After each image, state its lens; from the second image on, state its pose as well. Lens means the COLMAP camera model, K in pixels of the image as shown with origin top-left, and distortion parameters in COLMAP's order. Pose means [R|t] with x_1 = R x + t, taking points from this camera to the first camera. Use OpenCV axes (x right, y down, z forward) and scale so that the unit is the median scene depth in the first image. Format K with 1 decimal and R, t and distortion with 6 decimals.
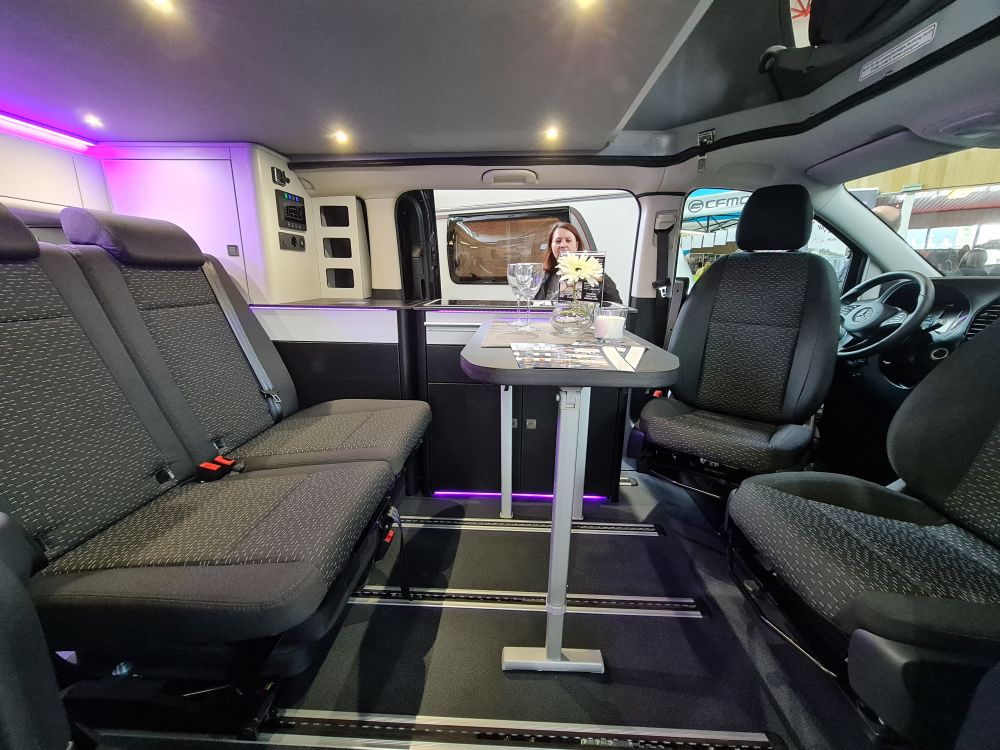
lens RADIAL K [[409.0, 0, 498.9], [0, 409.0, 373.2], [0, 0, 1]] dist [-0.002832, 0.000239]
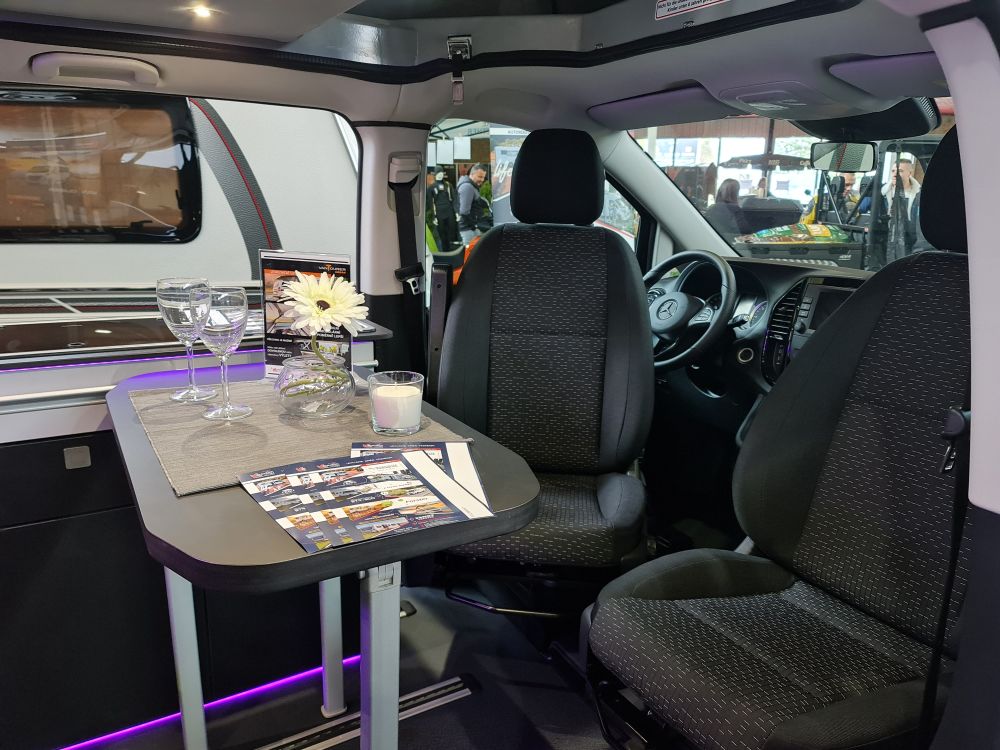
lens RADIAL K [[746.7, 0, 498.4], [0, 746.7, 378.5], [0, 0, 1]] dist [0.035984, -0.003579]
pose [[0.833731, -0.132276, 0.536093, -0.122159], [0.119251, 0.991104, 0.059086, -0.137470], [-0.539140, 0.014668, 0.842089, 0.012503]]
